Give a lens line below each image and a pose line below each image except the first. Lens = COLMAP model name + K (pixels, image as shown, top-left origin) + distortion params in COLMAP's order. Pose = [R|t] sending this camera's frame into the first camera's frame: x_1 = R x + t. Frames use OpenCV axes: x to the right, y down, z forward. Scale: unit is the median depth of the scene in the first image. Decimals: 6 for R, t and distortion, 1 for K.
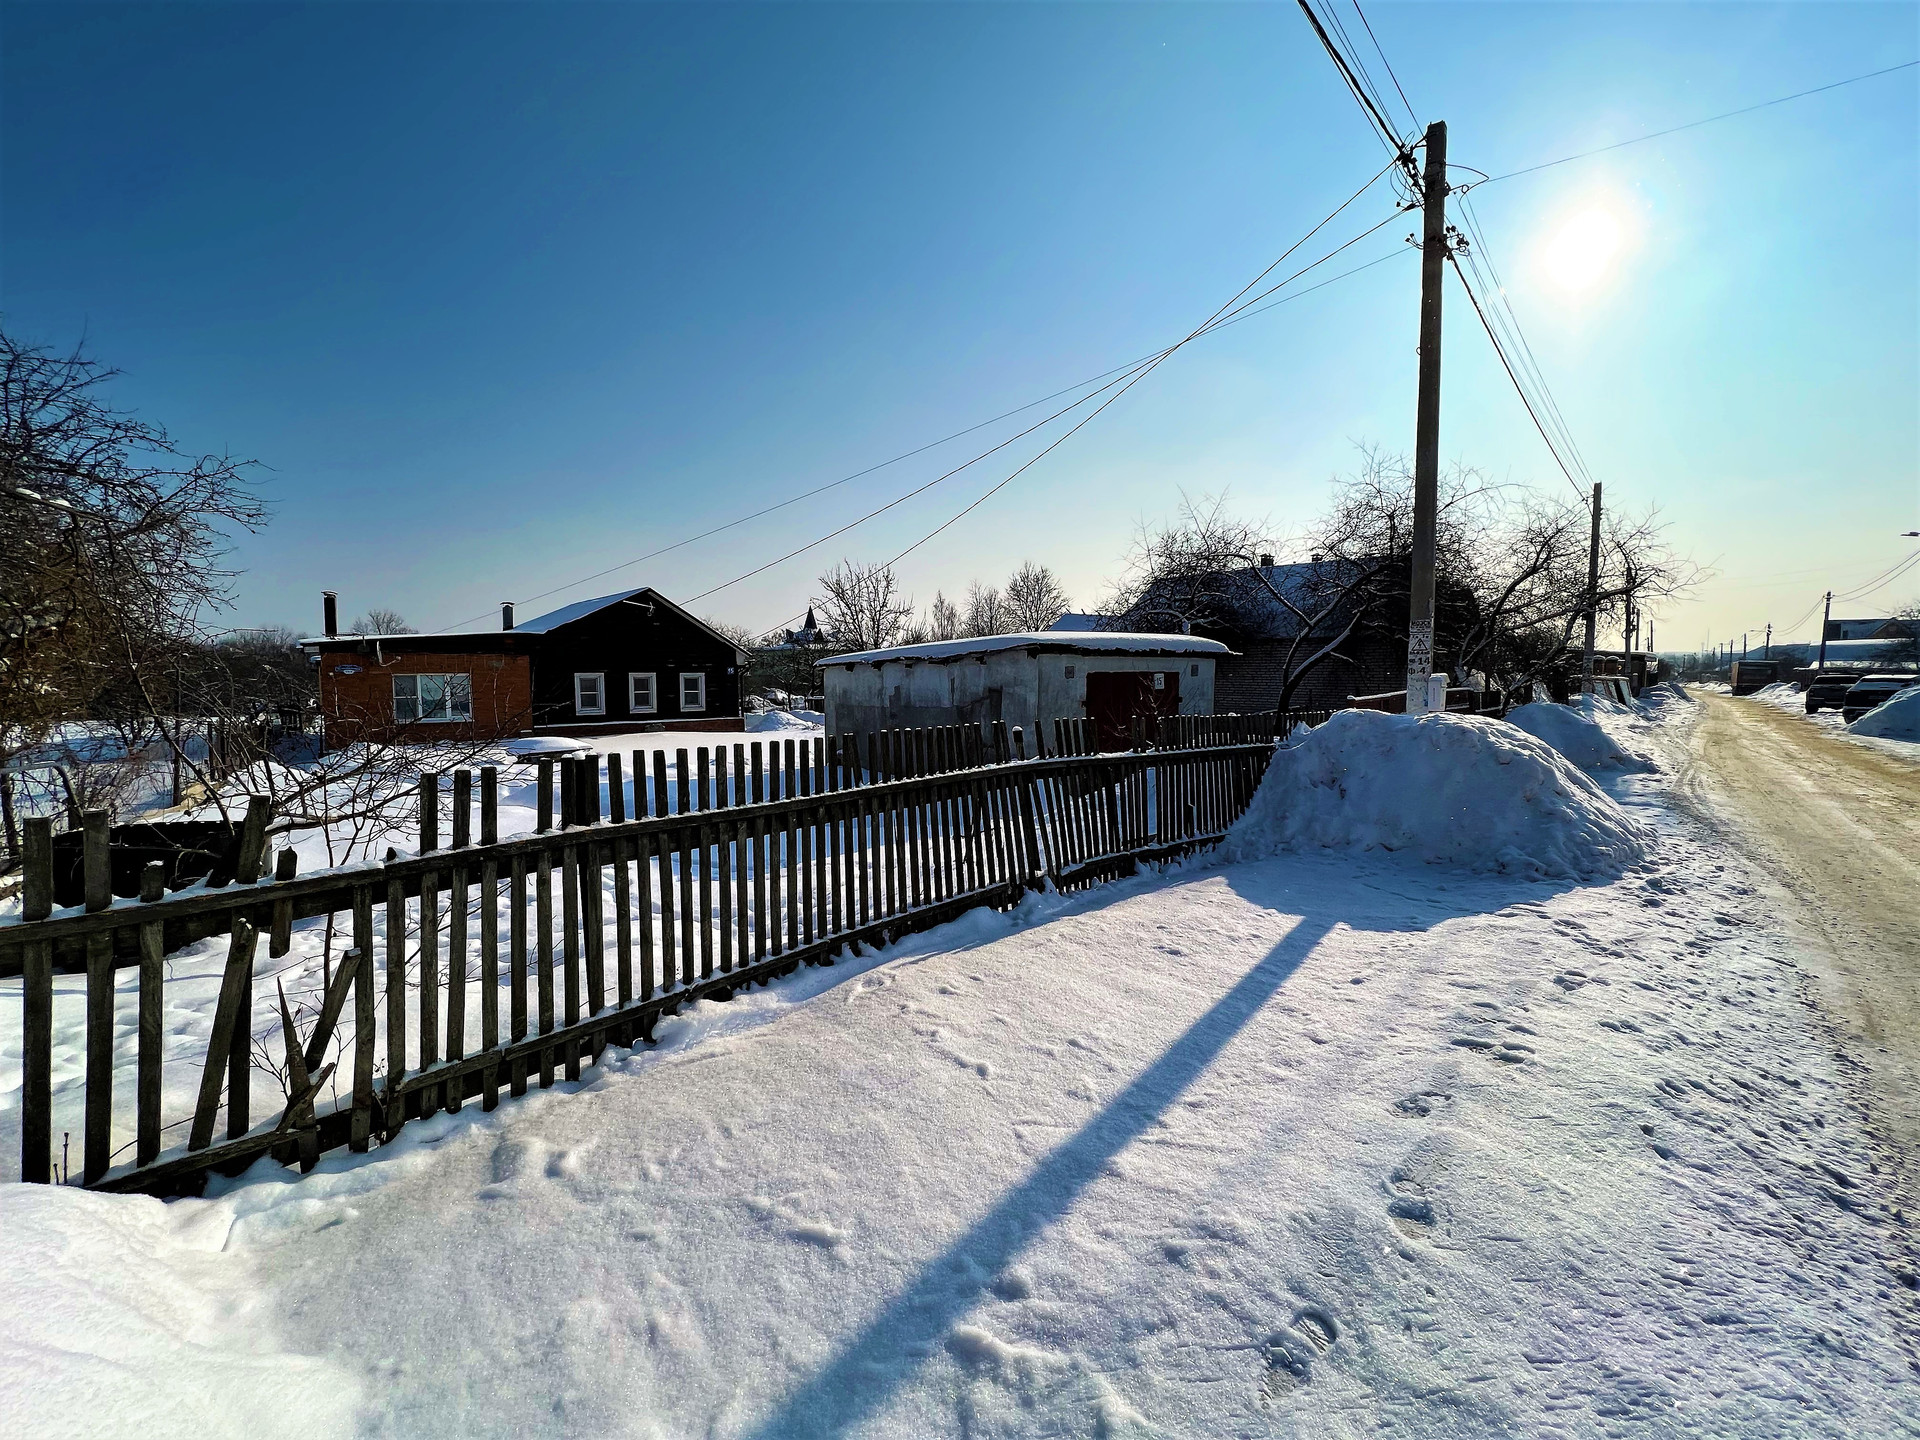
lens RADIAL K [[767.6, 0, 965.3], [0, 767.6, 724.8], [0, 0, 1]] dist [-0.001723, 0.000453]
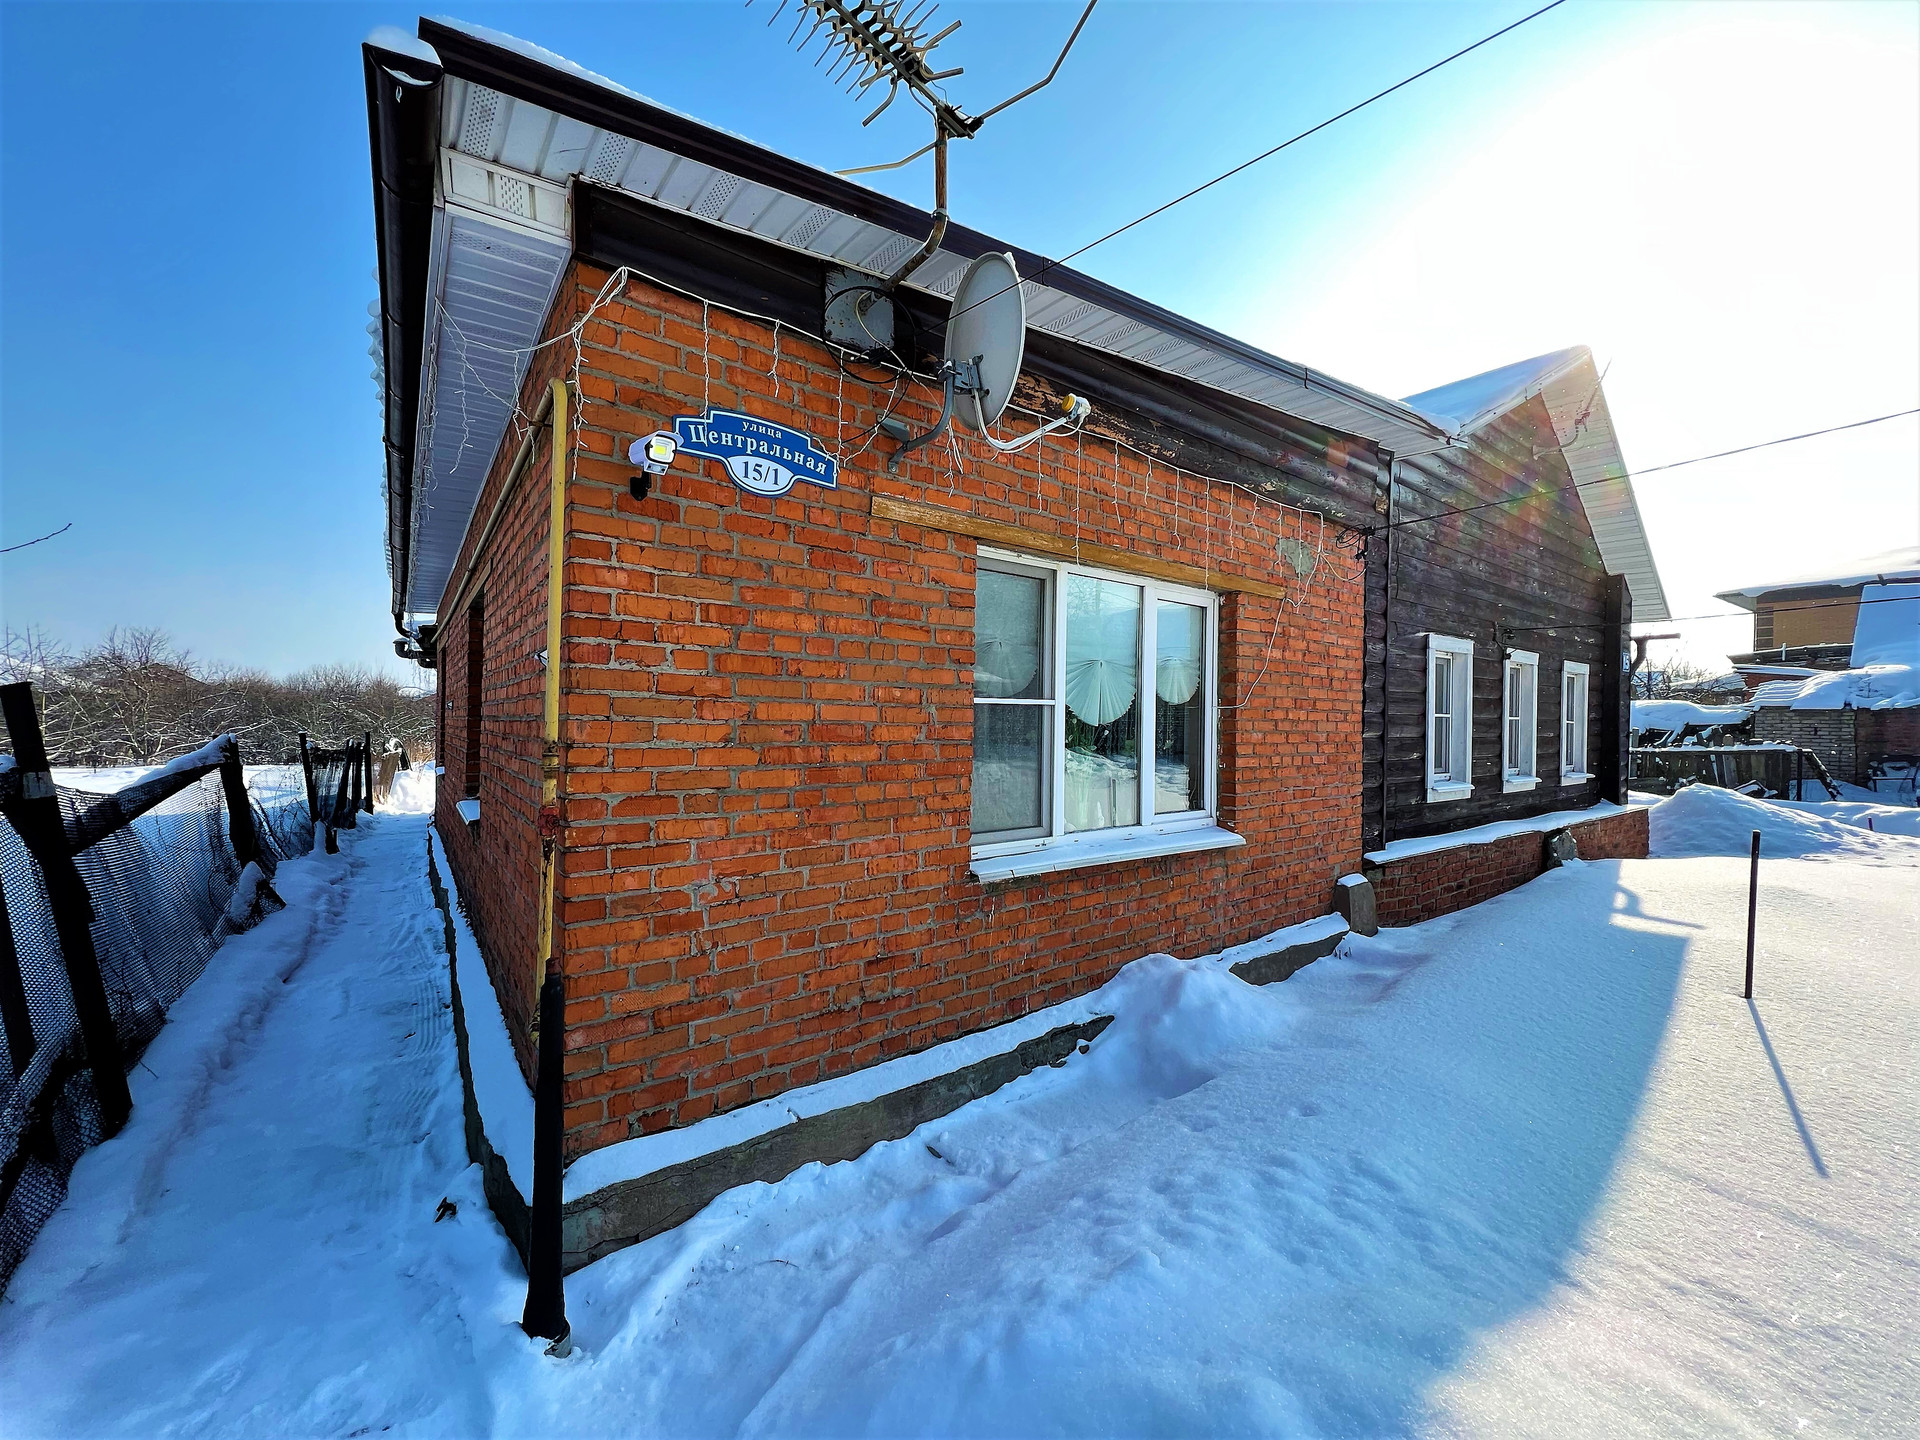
lens RADIAL K [[767.6, 0, 969.2], [0, 767.6, 718.3], [0, 0, 1]] dist [-0.001723, 0.000453]
pose [[0.998431, 0.010954, -0.054907, -0.741042], [-0.015271, 0.996770, -0.078842, -0.020527], [0.053866, 0.079556, 0.995374, 0.857046]]
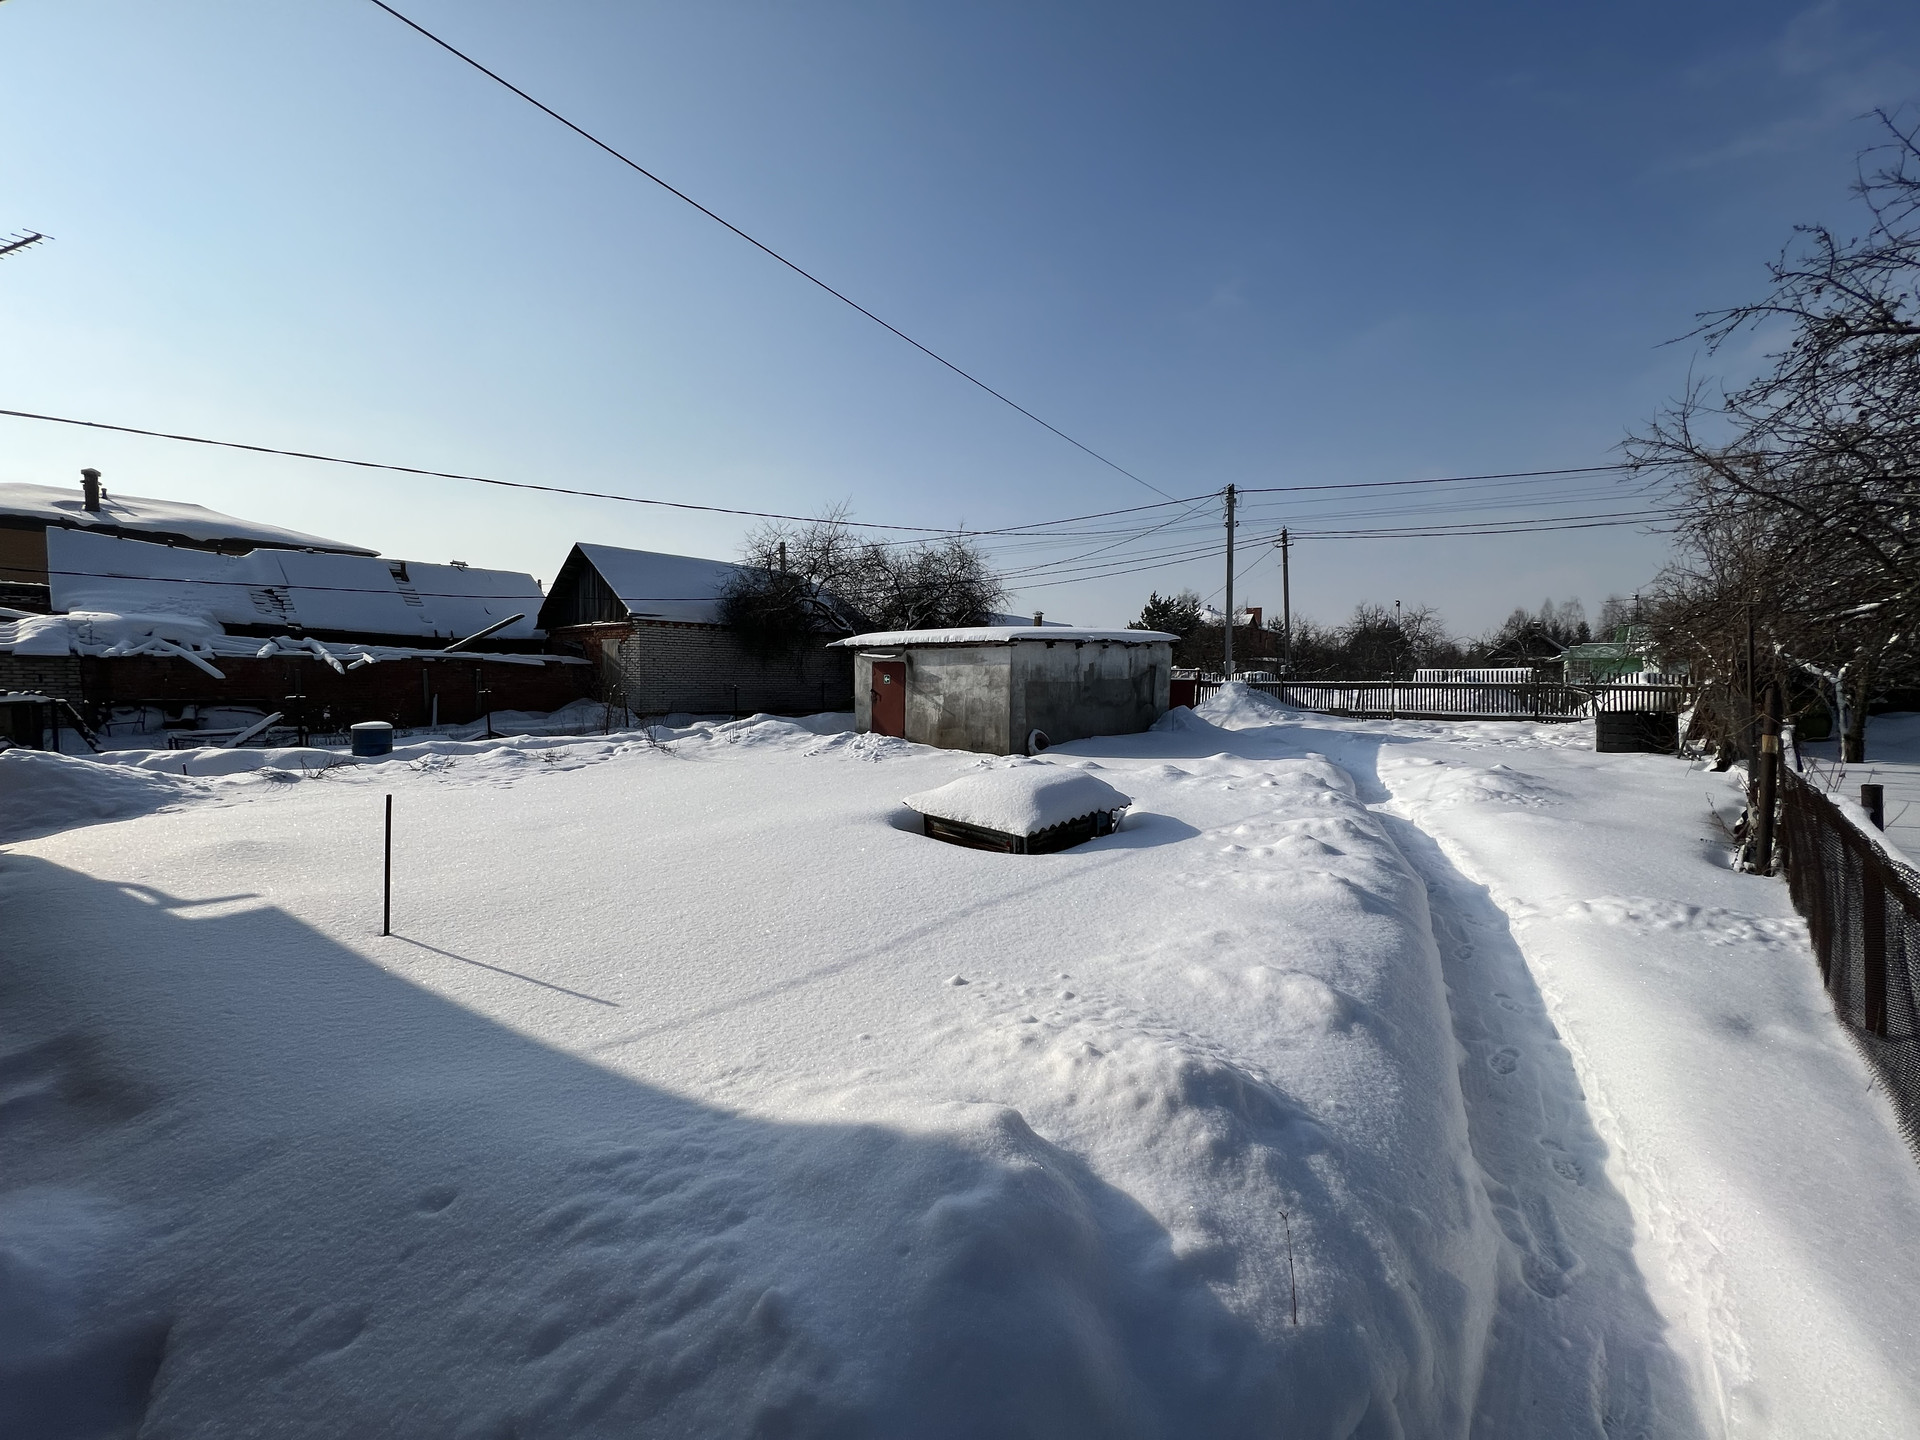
lens RADIAL K [[765.0, 0, 970.0], [0, 765.0, 719.8], [0, 0, 1]] dist [-0.001714, -0.001394]
pose [[-0.180650, -0.056126, 0.981945, -0.802903], [0.059951, 0.995886, 0.067953, -0.036435], [-0.981719, 0.071145, -0.176542, 0.925173]]
